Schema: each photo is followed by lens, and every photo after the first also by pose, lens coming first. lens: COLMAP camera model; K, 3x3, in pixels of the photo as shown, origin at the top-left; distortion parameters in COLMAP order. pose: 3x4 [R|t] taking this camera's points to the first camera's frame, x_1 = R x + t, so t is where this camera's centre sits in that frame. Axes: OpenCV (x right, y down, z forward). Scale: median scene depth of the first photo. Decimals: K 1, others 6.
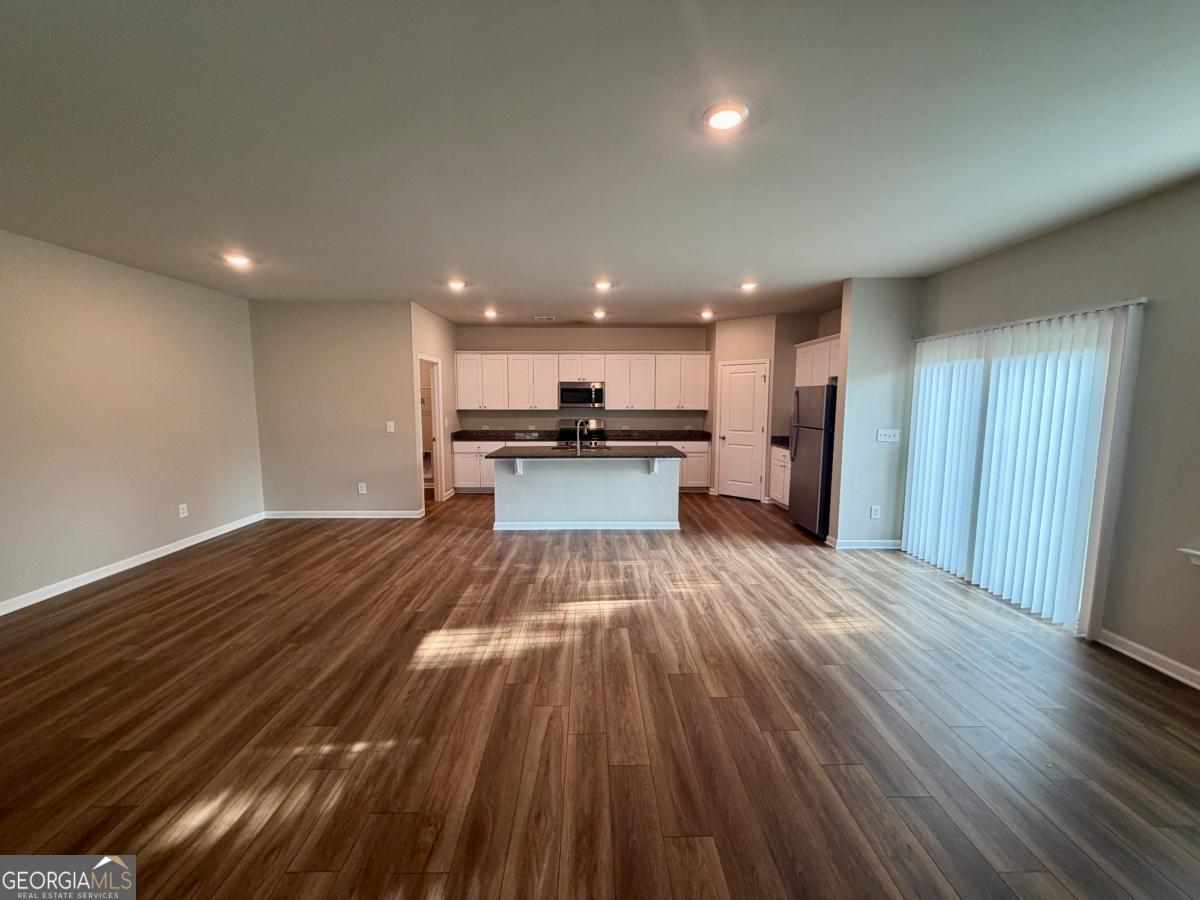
lens RADIAL K [[478.4, 0, 597.0], [0, 478.4, 450.6], [0, 0, 1]] dist [-0.000188, -0.000549]
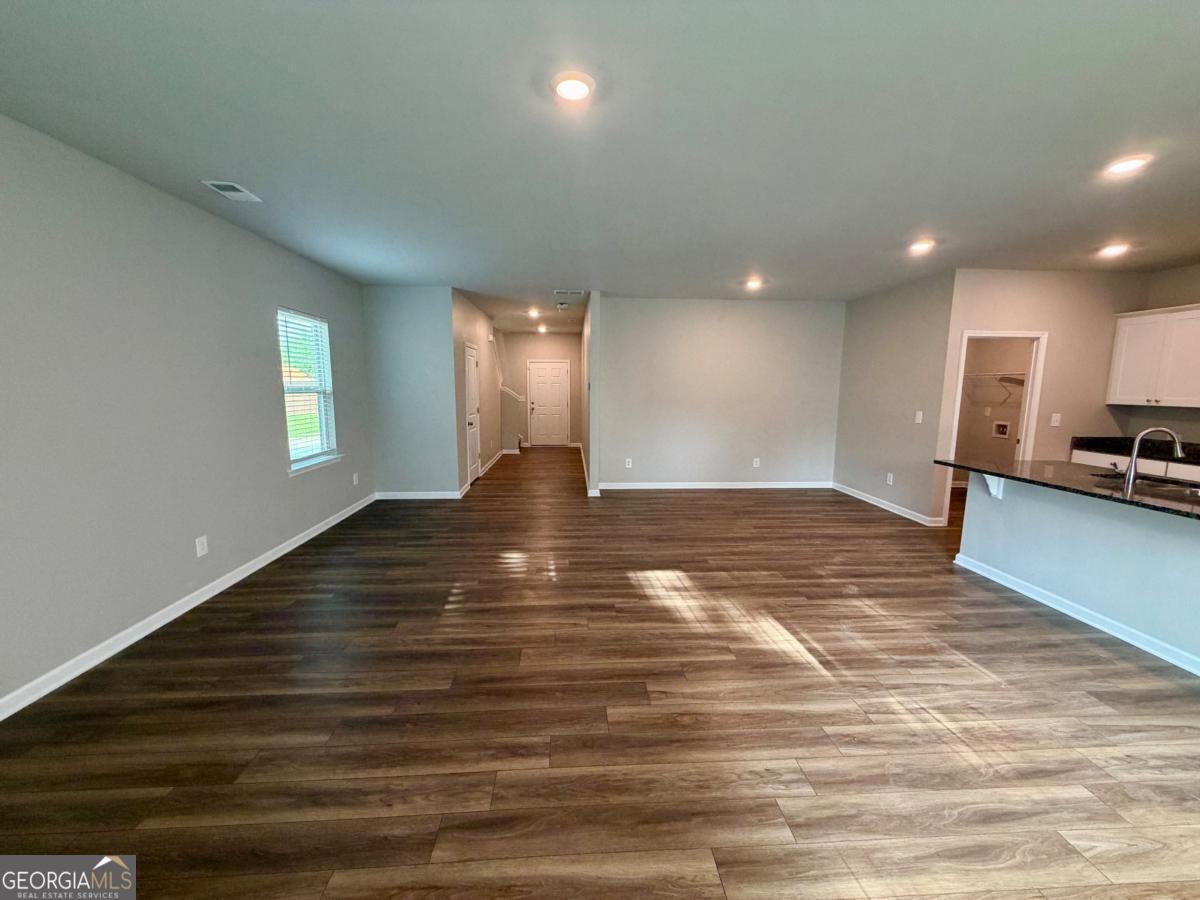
lens RADIAL K [[478.4, 0, 596.0], [0, 478.4, 451.3], [0, 0, 1]] dist [-0.000188, -0.000549]
pose [[0.036167, 0.136177, -0.990024, 0.703762], [-0.114504, 0.984713, 0.131263, -0.055748], [0.992764, 0.108615, 0.051207, 0.574611]]
